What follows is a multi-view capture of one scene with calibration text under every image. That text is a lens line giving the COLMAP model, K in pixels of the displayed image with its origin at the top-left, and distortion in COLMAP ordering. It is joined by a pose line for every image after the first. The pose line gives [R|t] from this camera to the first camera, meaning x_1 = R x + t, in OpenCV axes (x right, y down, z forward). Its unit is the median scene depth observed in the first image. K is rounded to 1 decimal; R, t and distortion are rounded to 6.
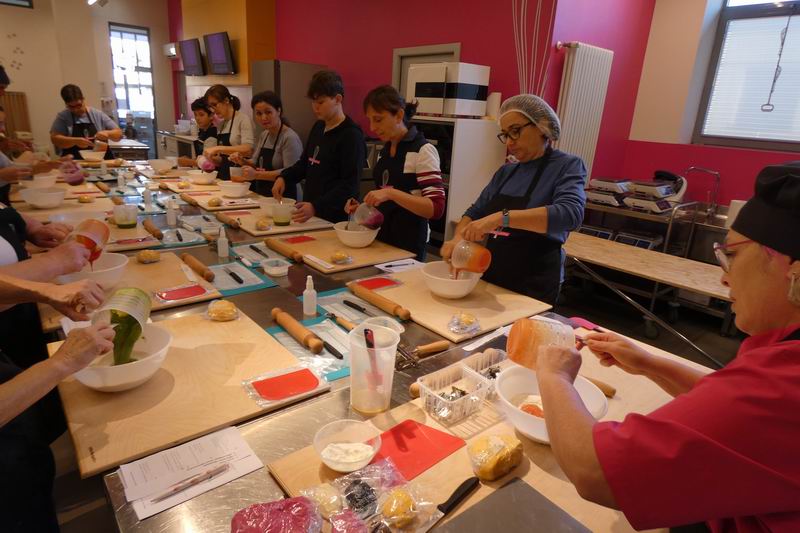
lens RADIAL K [[485.3, 0, 400.0], [0, 485.3, 266.5], [0, 0, 1]] dist [0.002442, 0.000365]
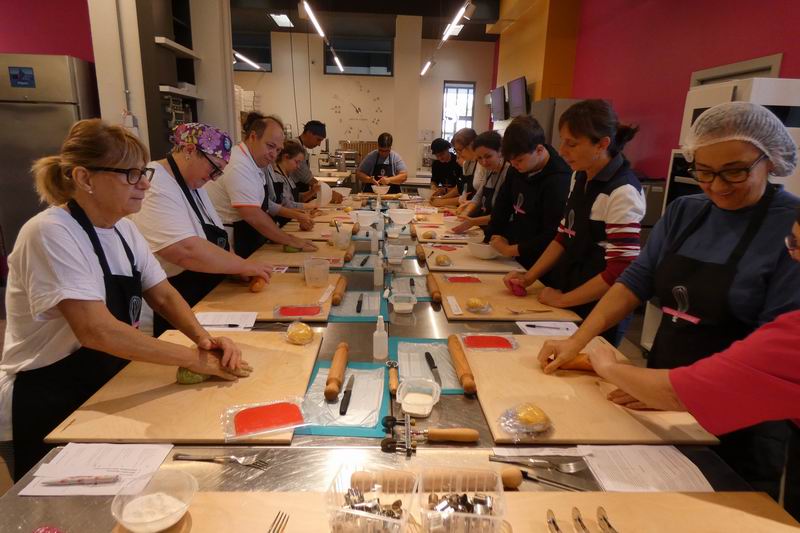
lens RADIAL K [[483.6, 0, 400.0], [0, 483.6, 266.5], [0, 0, 1]] dist [0.000849, -0.000535]
pose [[0.794494, 0.120392, -0.595218, 0.252447], [-0.169257, 0.985212, -0.026650, -0.036904], [0.583207, 0.121919, 0.803122, 0.187894]]
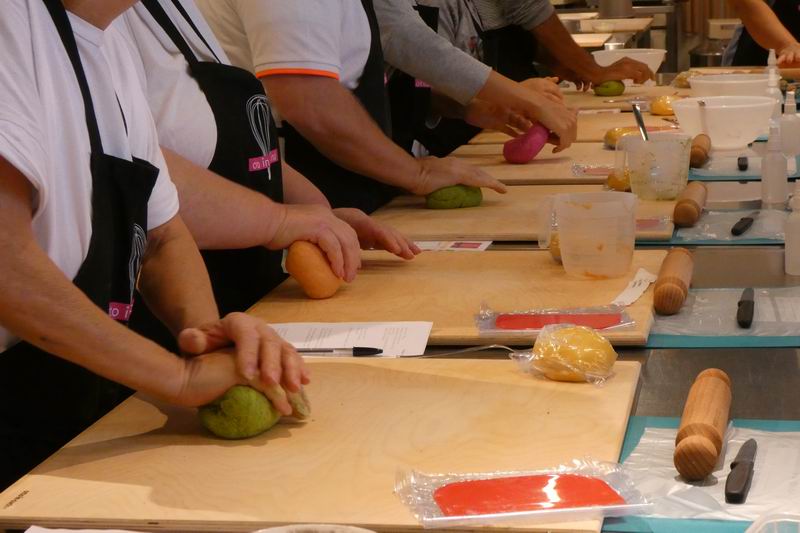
lens RADIAL K [[1886.1, 0, 338.0], [0, 1886.1, 266.3], [0, 0, 1]] dist [0.140678, 0.330456]
pose [[0.616693, 0.045589, -0.785883, 0.365643], [-0.161954, 0.984313, -0.069988, 0.095929], [0.770364, 0.170438, 0.614402, 0.036663]]
